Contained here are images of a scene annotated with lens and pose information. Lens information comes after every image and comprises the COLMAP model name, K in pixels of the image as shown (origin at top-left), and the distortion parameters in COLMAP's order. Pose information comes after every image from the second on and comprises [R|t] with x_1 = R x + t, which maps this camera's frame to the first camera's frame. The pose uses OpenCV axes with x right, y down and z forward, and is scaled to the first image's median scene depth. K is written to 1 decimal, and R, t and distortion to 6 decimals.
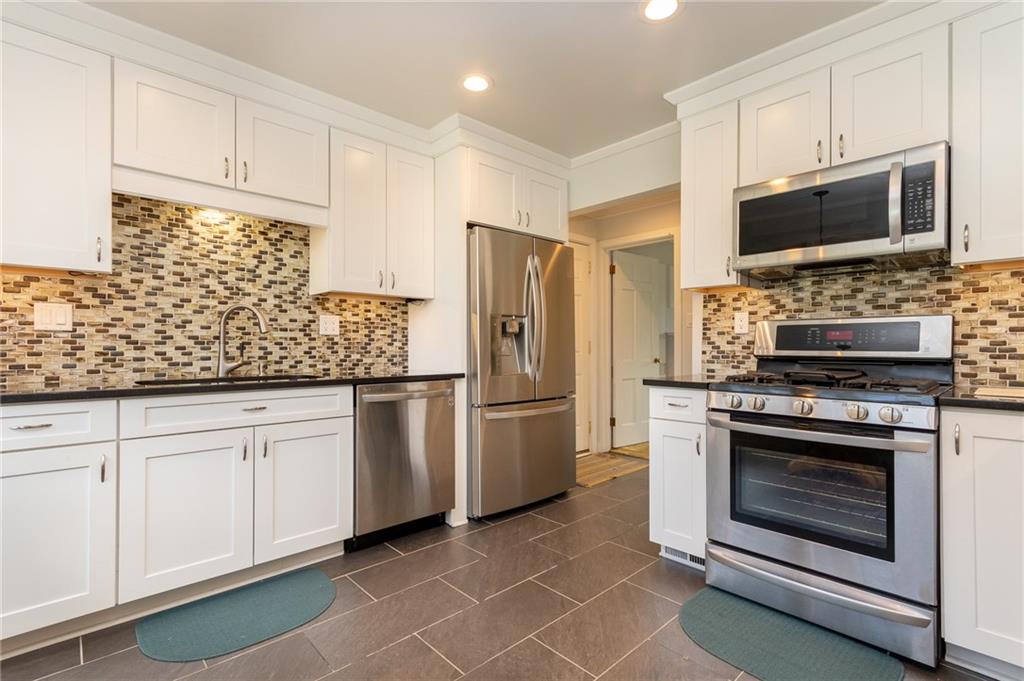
lens RADIAL K [[475.2, 0, 511.5], [0, 475.2, 343.2], [0, 0, 1]] dist [0.001287, 0.000268]
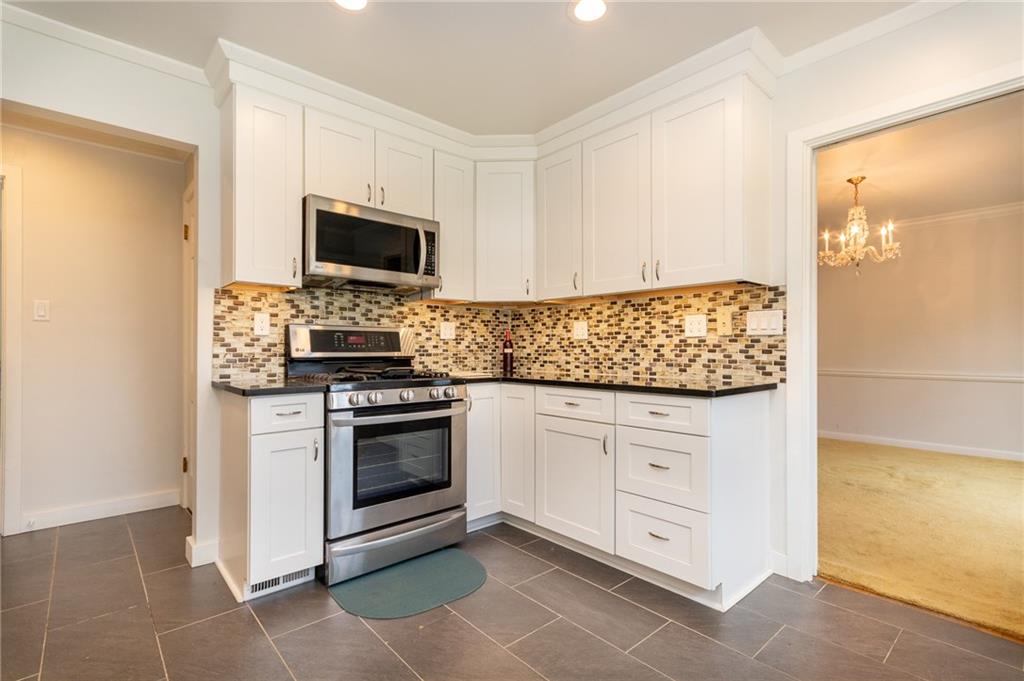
lens RADIAL K [[475.2, 0, 511.5], [0, 475.2, 343.2], [0, 0, 1]] dist [0.001287, 0.000268]
pose [[0.026157, 0.012916, 0.999574, -0.526934], [-0.004690, 0.999907, -0.012798, 0.006135], [-0.999647, -0.004353, 0.026215, 0.532661]]
